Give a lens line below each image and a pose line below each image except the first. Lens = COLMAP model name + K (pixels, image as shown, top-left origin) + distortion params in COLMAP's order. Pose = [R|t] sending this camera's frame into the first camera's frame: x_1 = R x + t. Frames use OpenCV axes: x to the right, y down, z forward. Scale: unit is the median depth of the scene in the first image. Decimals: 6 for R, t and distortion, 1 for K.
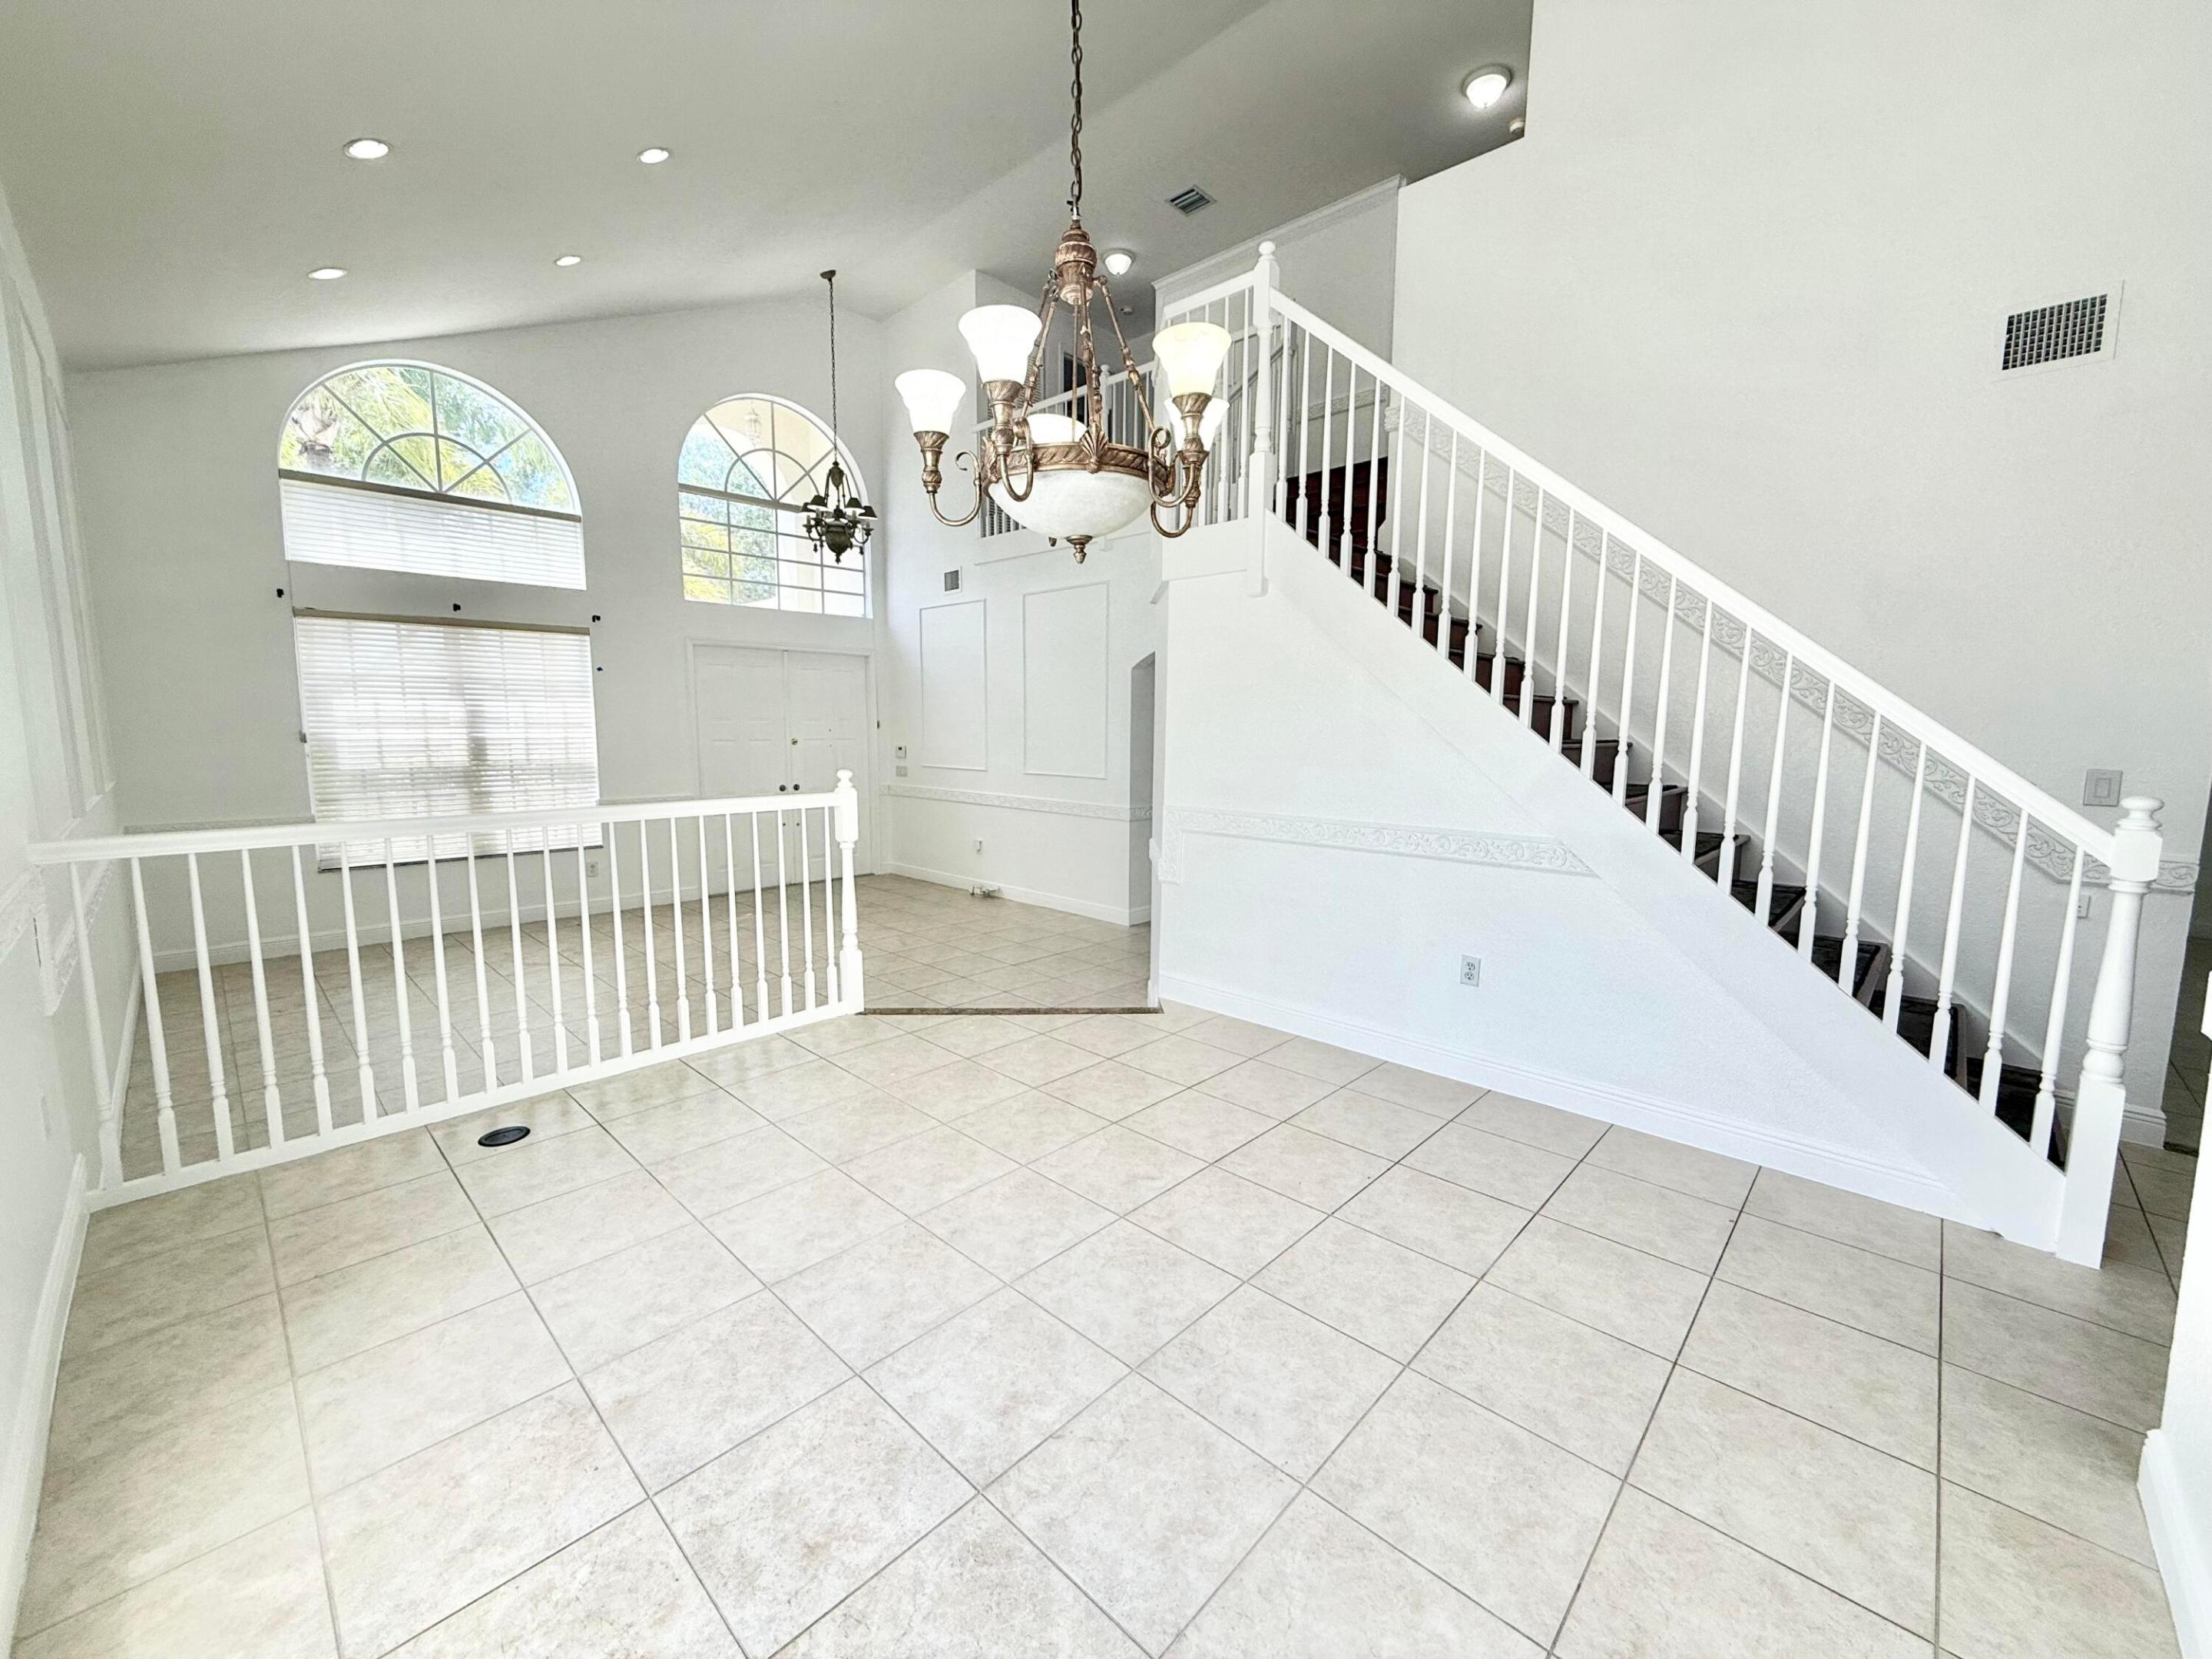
lens RADIAL K [[884.2, 0, 1112.9], [0, 884.2, 825.9], [0, 0, 1]] dist [-0.002507, 0.000555]
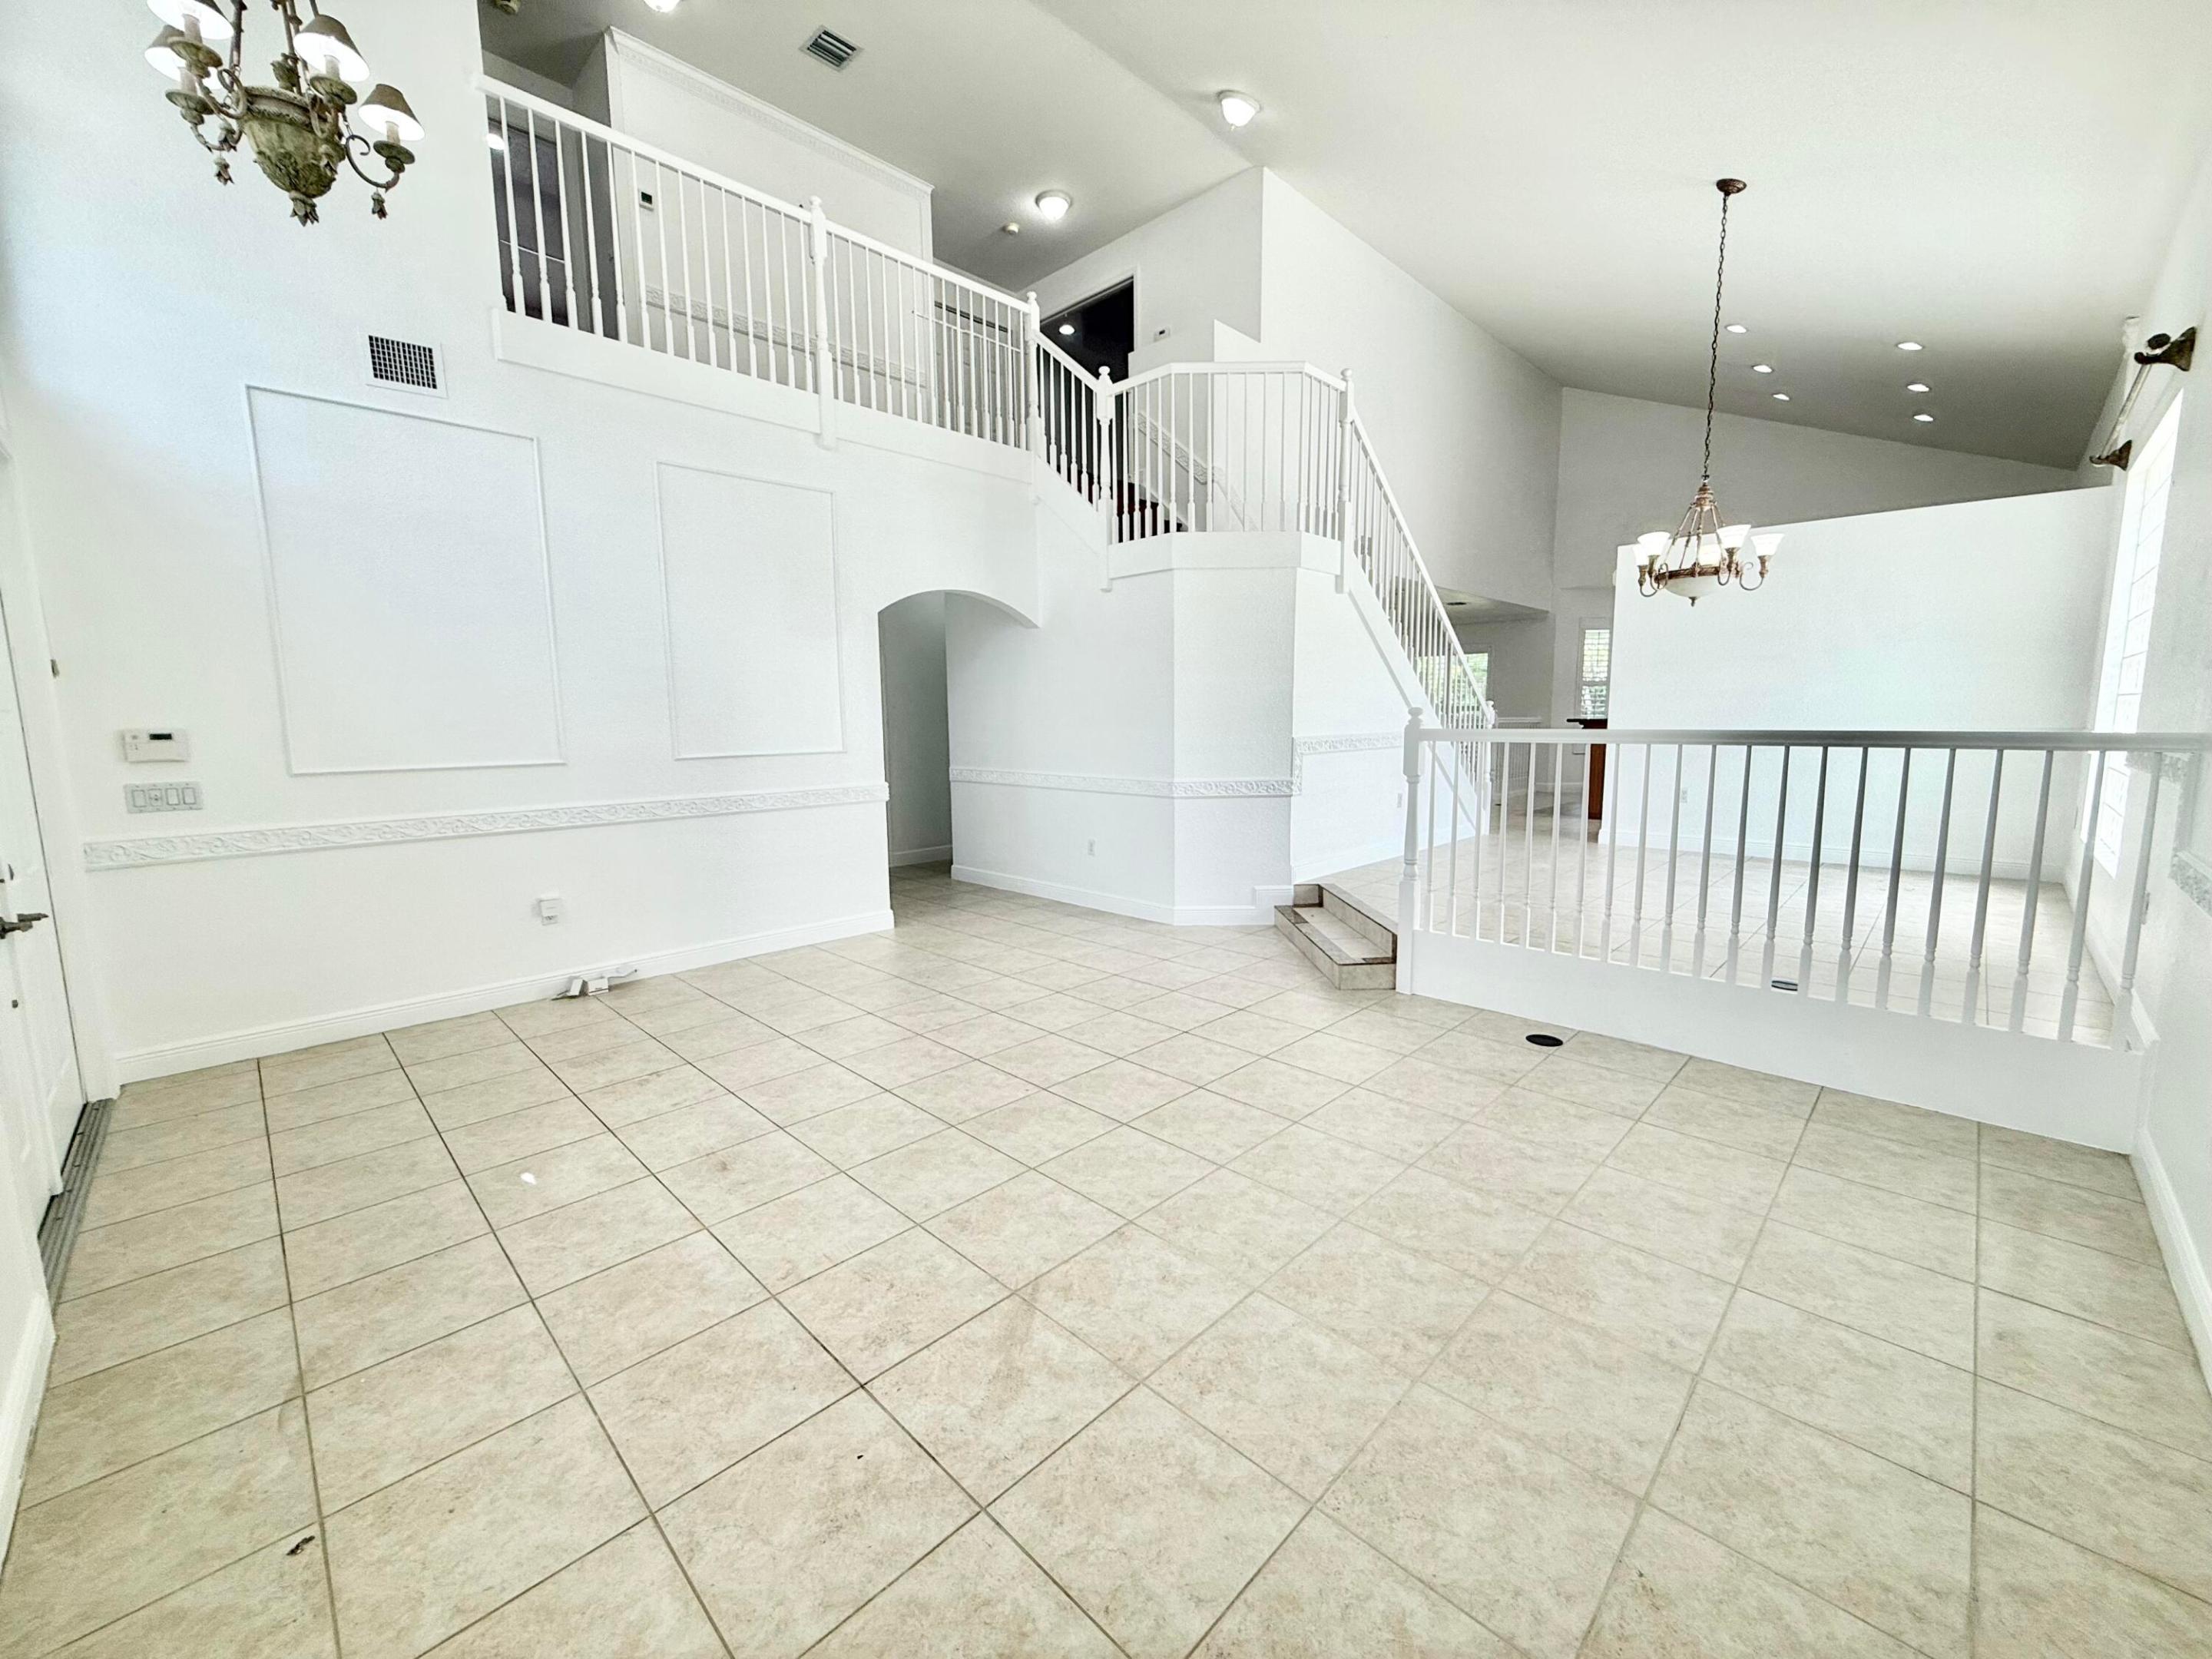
lens RADIAL K [[884.2, 0, 1112.9], [0, 884.2, 830.2], [0, 0, 1]] dist [-0.002507, 0.000555]
pose [[0.017037, -0.135663, 0.990609, -0.823292], [0.123387, 0.983465, 0.132563, -0.064657], [-0.992212, 0.119970, 0.033494, 0.796320]]
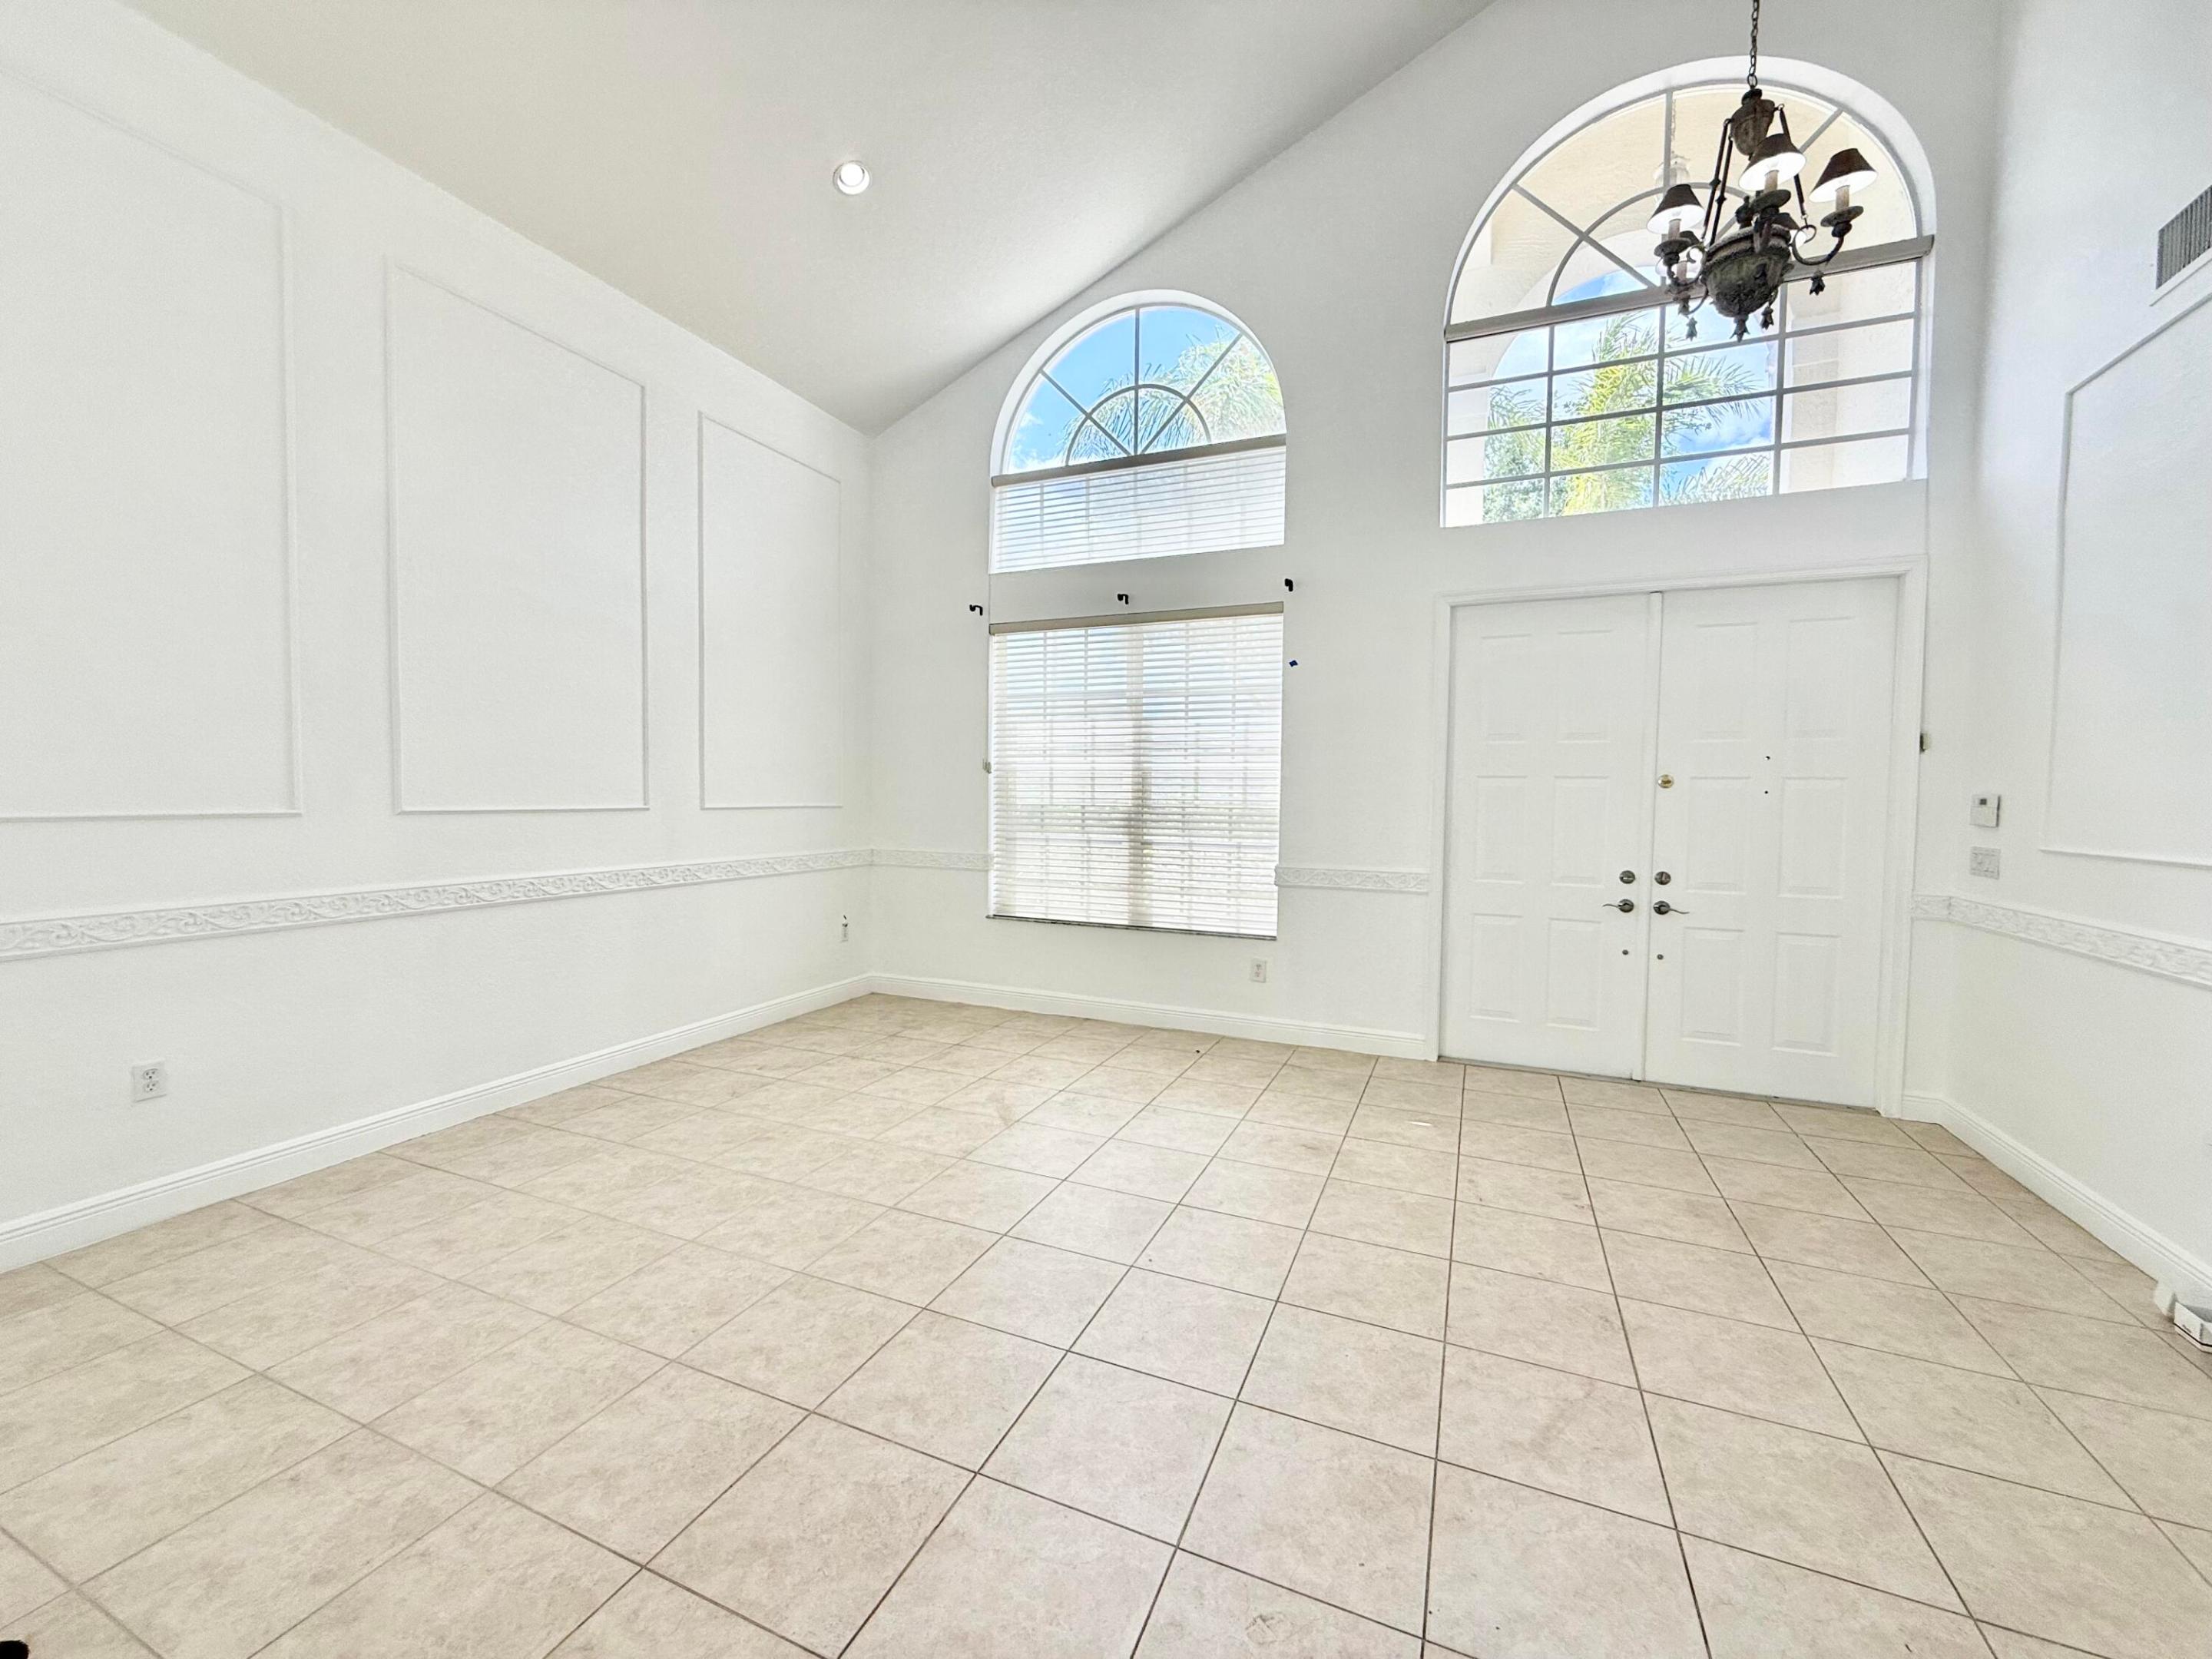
lens RADIAL K [[884.2, 0, 1108.2], [0, 884.2, 832.0], [0, 0, 1]] dist [-0.002507, 0.000555]
pose [[0.341507, 0.041475, -0.938964, -0.021803], [-0.115548, 0.993300, 0.001849, -0.044068], [0.932750, 0.107864, 0.344011, 0.711143]]
